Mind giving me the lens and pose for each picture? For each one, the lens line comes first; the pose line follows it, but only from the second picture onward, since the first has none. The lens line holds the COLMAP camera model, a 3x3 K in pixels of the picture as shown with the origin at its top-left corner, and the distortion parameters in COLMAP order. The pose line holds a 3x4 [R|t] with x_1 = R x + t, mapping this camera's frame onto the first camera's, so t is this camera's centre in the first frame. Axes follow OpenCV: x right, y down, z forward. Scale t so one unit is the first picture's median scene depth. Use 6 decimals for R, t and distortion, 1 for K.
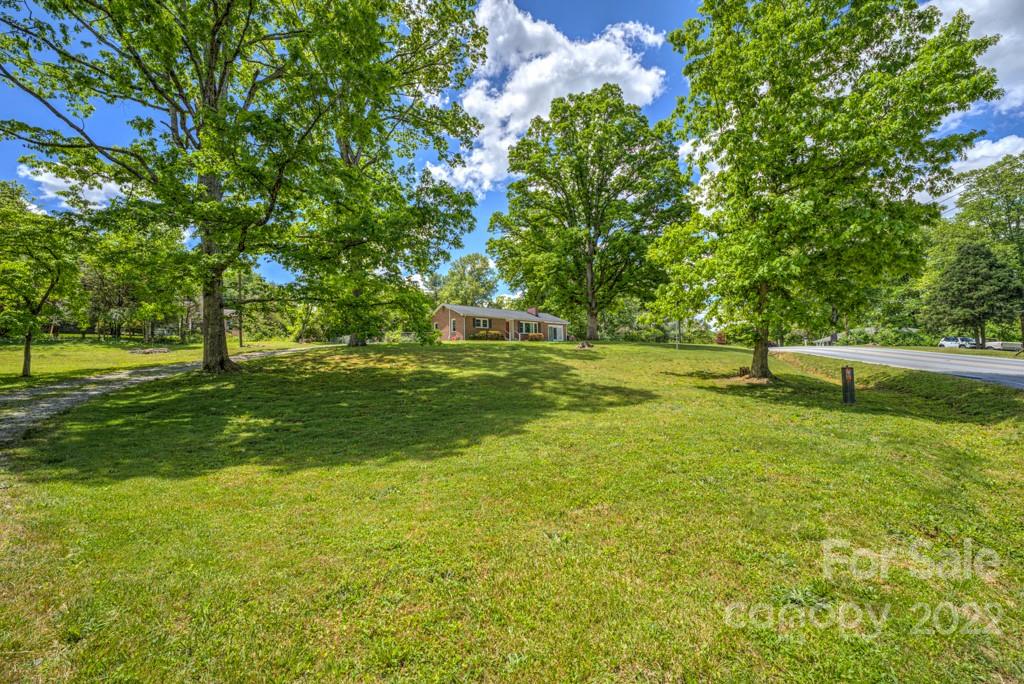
lens RADIAL K [[425.8, 0, 512.0], [0, 425.8, 342.0], [0, 0, 1]] dist [-0.014185, 0.000015]
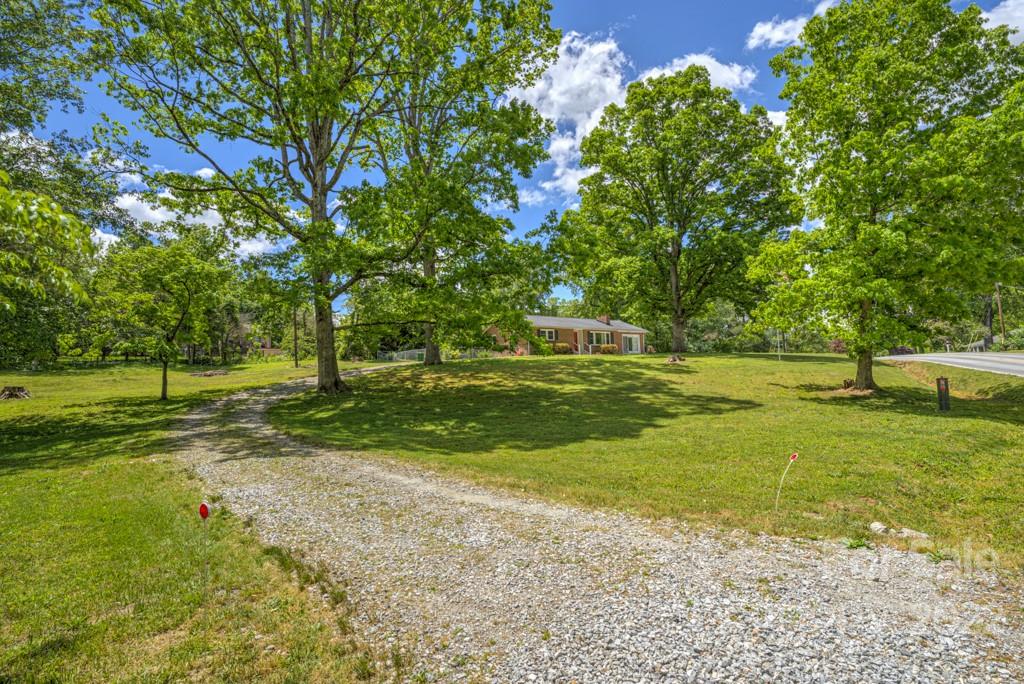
lens RADIAL K [[530.6, 0, 516.6], [0, 530.6, 347.5], [0, 0, 1]] dist [0.014013, 0.000280]
pose [[0.995737, -0.021955, -0.089583, -0.052330], [0.020856, 0.999695, -0.013192, -0.006832], [0.089845, 0.011267, 0.995892, -0.139243]]
